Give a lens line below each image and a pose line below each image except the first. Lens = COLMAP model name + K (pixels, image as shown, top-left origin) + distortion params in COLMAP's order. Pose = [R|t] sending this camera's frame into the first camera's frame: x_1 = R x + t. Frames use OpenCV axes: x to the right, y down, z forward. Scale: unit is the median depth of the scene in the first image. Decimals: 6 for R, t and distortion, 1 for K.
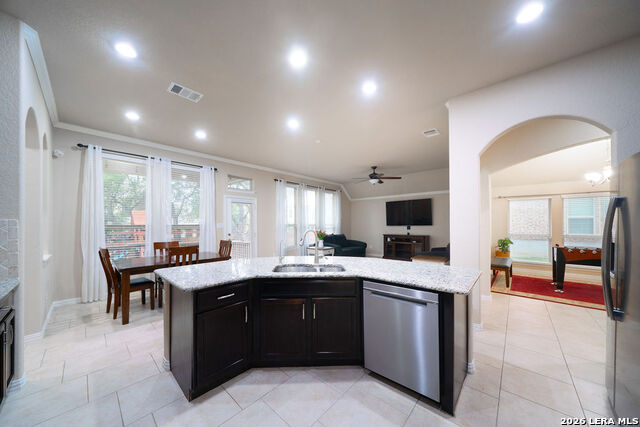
lens RADIAL K [[219.5, 0, 316.6], [0, 219.5, 218.7], [0, 0, 1]] dist [-0.008175, -0.000086]
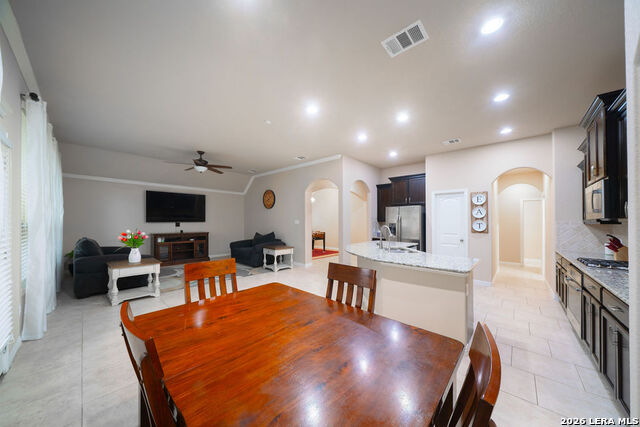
lens RADIAL K [[215.1, 0, 317.7], [0, 215.1, 217.4], [0, 0, 1]] dist [-0.008278, -0.000067]
pose [[-0.002799, 0.019531, 0.999805, -0.716816], [-0.032183, 0.999290, -0.019611, 0.018084], [-0.999478, -0.032231, -0.002169, 0.723585]]
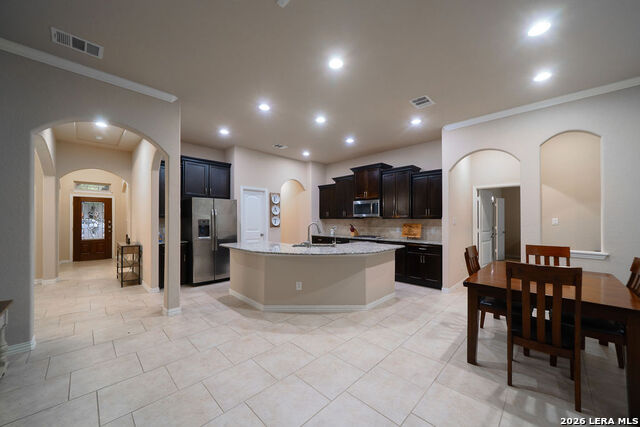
lens RADIAL K [[237.9, 0, 321.5], [0, 237.9, 218.4], [0, 0, 1]] dist [-0.000752, -0.000029]
pose [[-0.999354, -0.001677, 0.035911, -0.067425], [-0.002669, 0.999615, -0.027600, 0.033012], [-0.035851, -0.027678, -0.998974, 1.259178]]
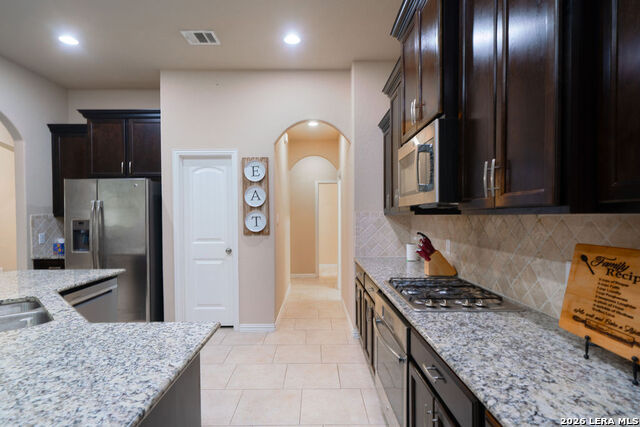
lens RADIAL K [[339.8, 0, 313.2], [0, 339.8, 220.7], [0, 0, 1]] dist [-0.000895, -0.000199]
pose [[-0.679801, -0.003917, 0.733386, -0.447535], [-0.008596, 0.999960, -0.002627, 0.012611], [-0.733346, -0.008090, -0.679807, 0.450301]]
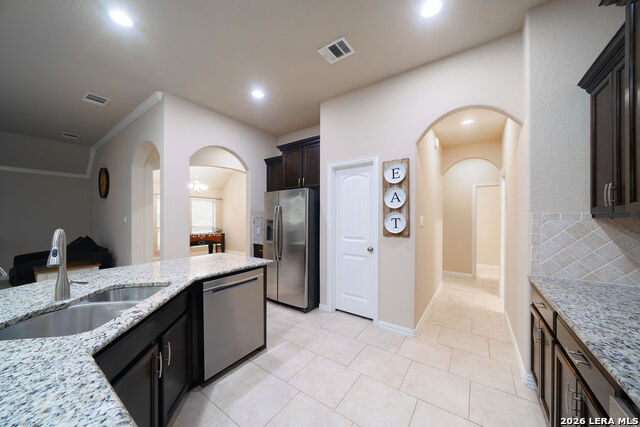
lens RADIAL K [[219.5, 0, 316.6], [0, 219.5, 218.7], [0, 0, 1]] dist [-0.008175, -0.000086]
pose [[-0.118994, -0.000738, 0.992895, -0.266650], [-0.023096, 0.999731, -0.002025, 0.008570], [-0.992626, -0.023173, -0.118979, 0.256505]]
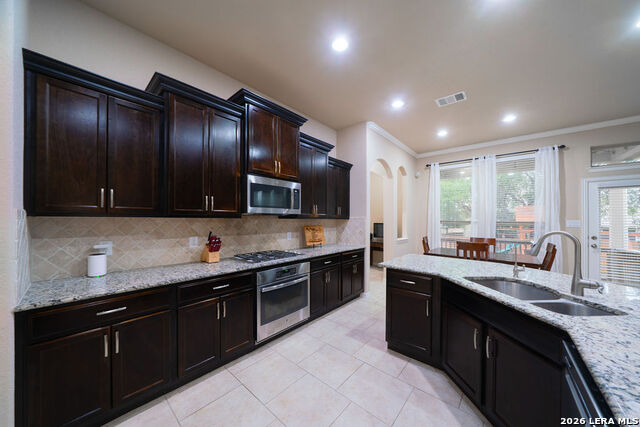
lens RADIAL K [[215.1, 0, 317.7], [0, 215.1, 217.4], [0, 0, 1]] dist [-0.008278, -0.000067]
pose [[0.027059, -0.002631, -0.999630, 0.256522], [0.012435, 0.999920, -0.002295, 0.002561], [0.999557, -0.012368, 0.027089, 0.177398]]
